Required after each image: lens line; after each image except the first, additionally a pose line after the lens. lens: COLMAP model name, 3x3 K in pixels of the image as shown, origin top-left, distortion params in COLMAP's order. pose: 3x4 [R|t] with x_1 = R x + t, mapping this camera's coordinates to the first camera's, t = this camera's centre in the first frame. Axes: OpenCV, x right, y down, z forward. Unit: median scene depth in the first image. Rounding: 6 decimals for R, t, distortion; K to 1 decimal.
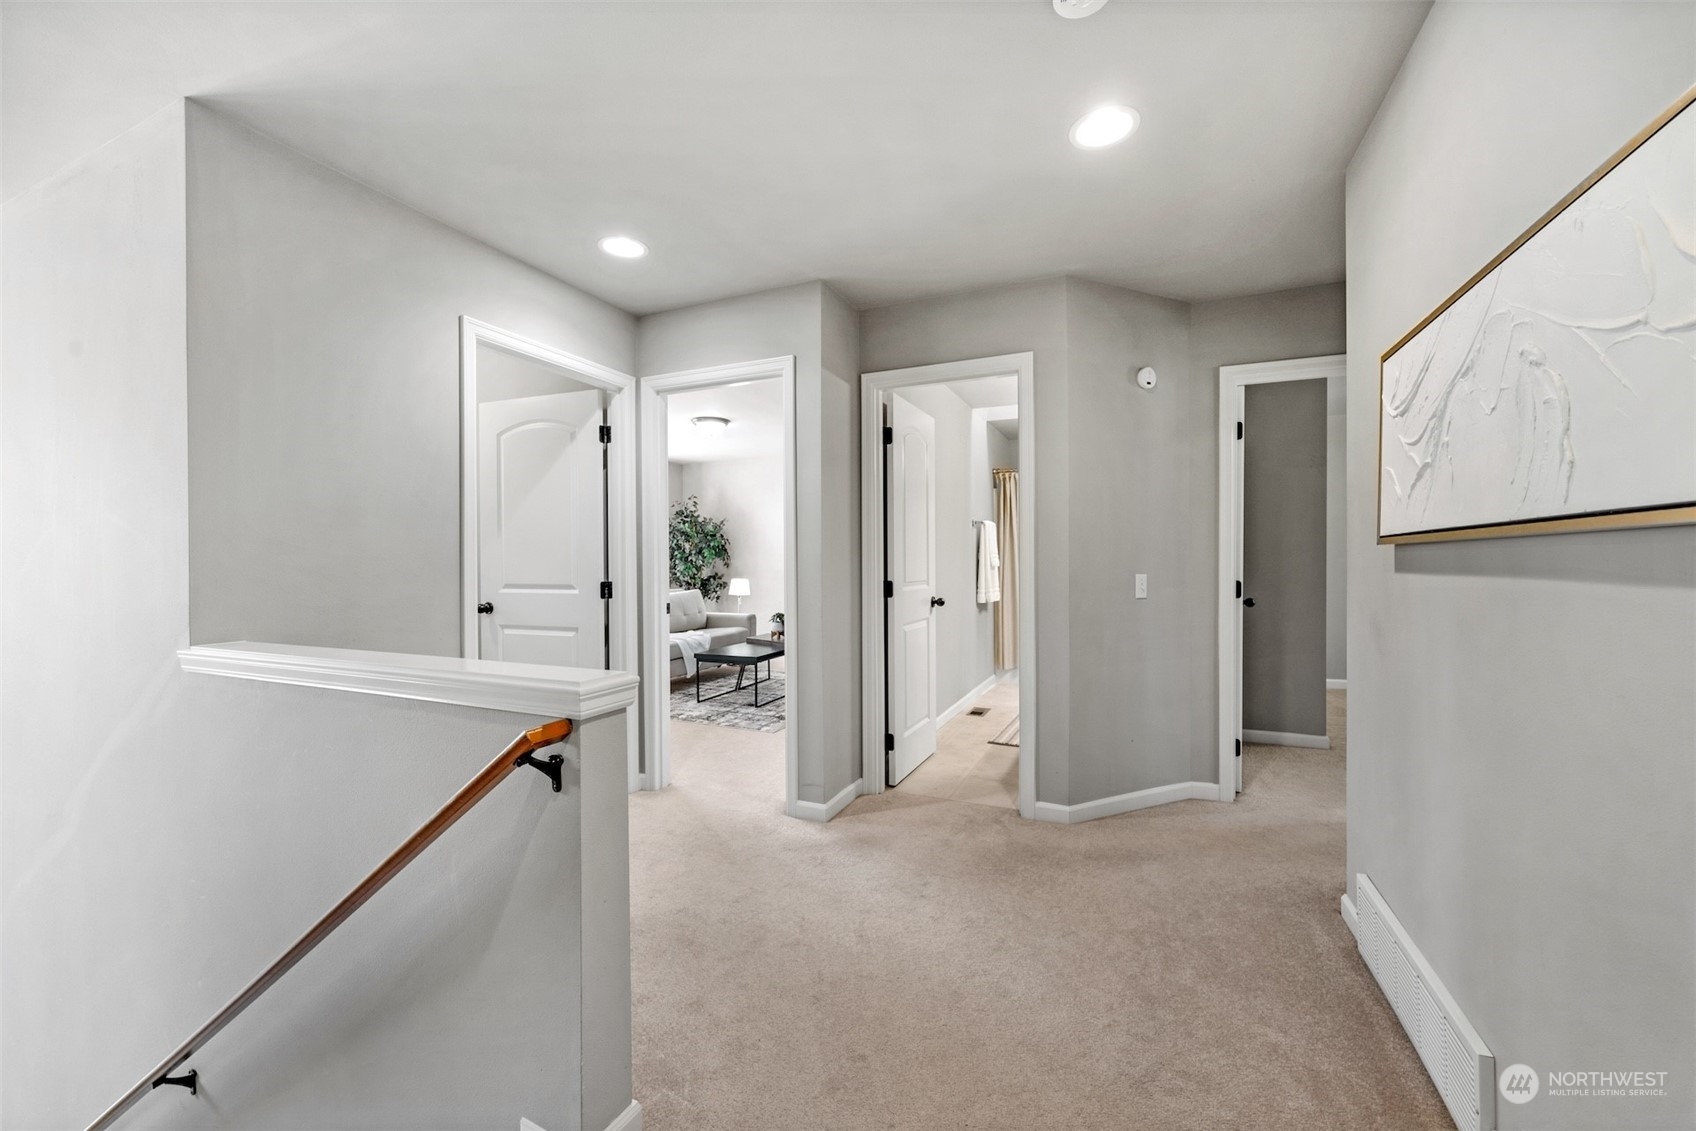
lens RADIAL K [[667.0, 0, 848.0], [0, 667.0, 565.5], [0, 0, 1]] dist [-0.004254, 0.000369]
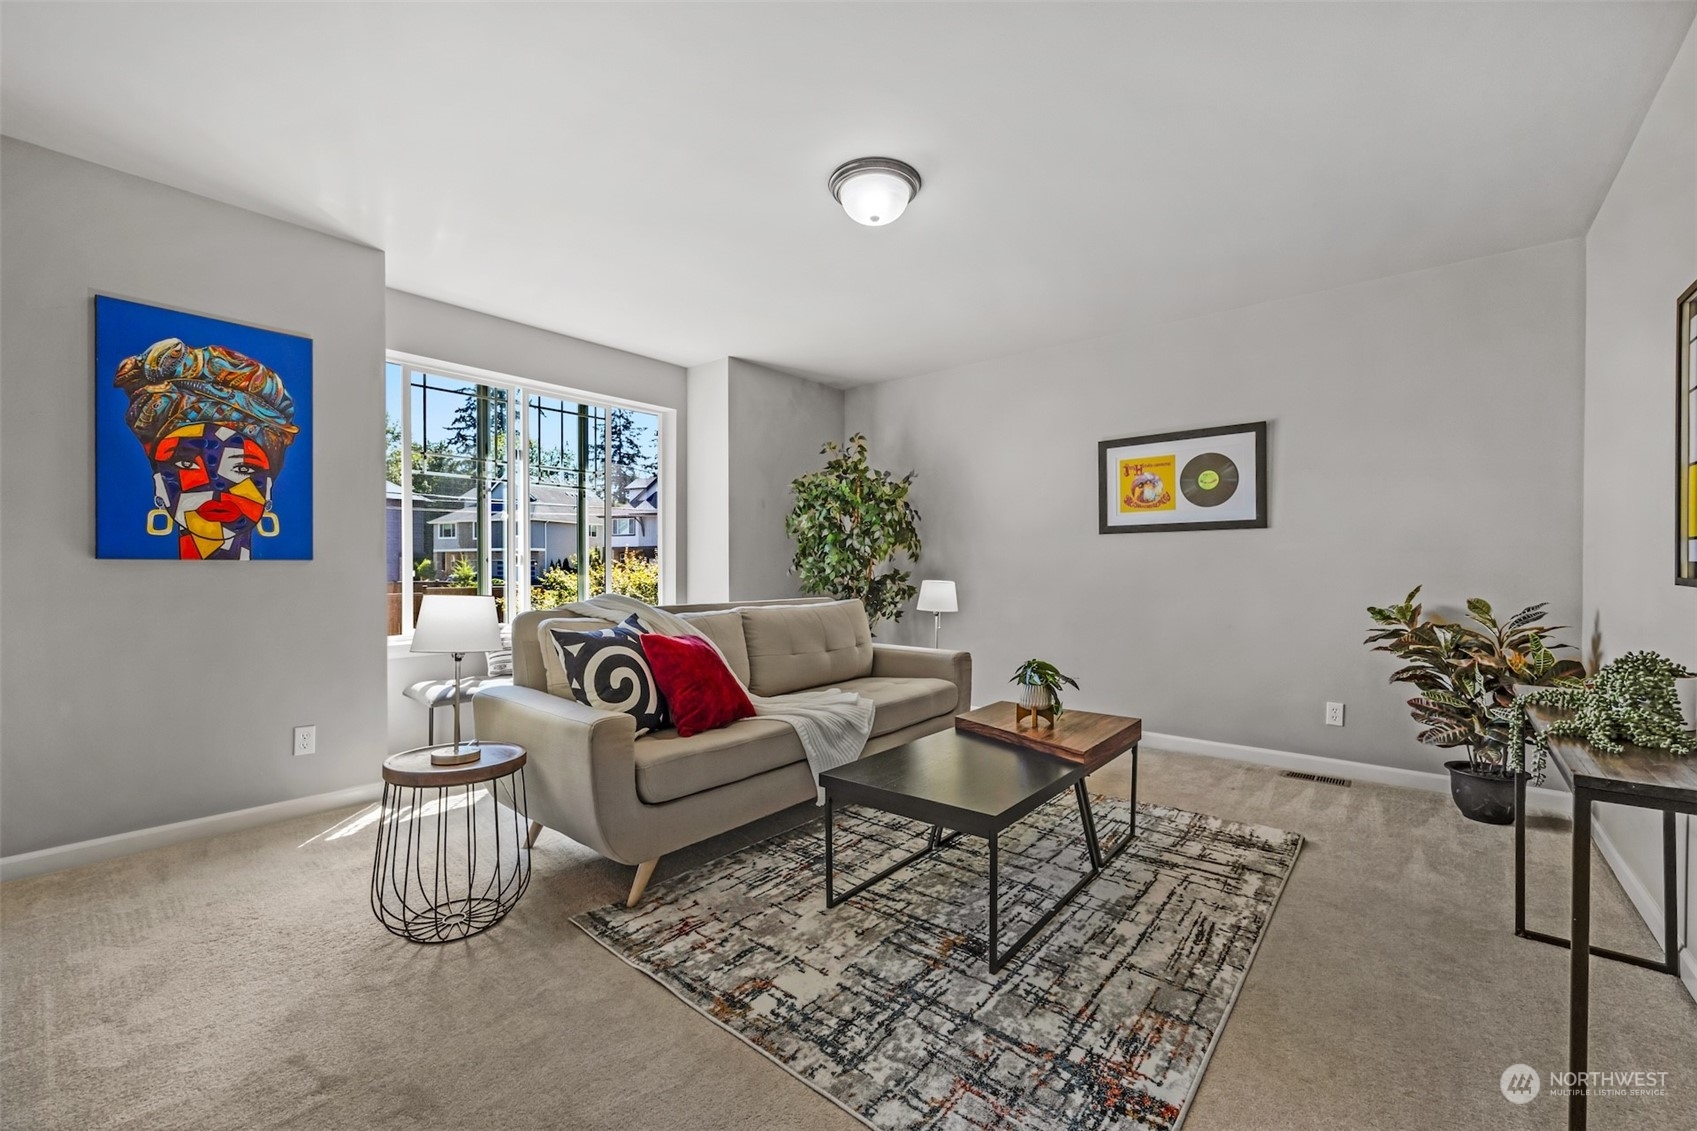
lens RADIAL K [[667.4, 0, 848.5], [0, 667.4, 565.5], [0, 0, 1]] dist [-0.004254, 0.000369]
pose [[0.959416, 0.009740, -0.281827, -0.080526], [-0.013672, 0.999835, -0.011988, 0.015152], [0.281664, 0.015354, 0.959390, 0.465951]]
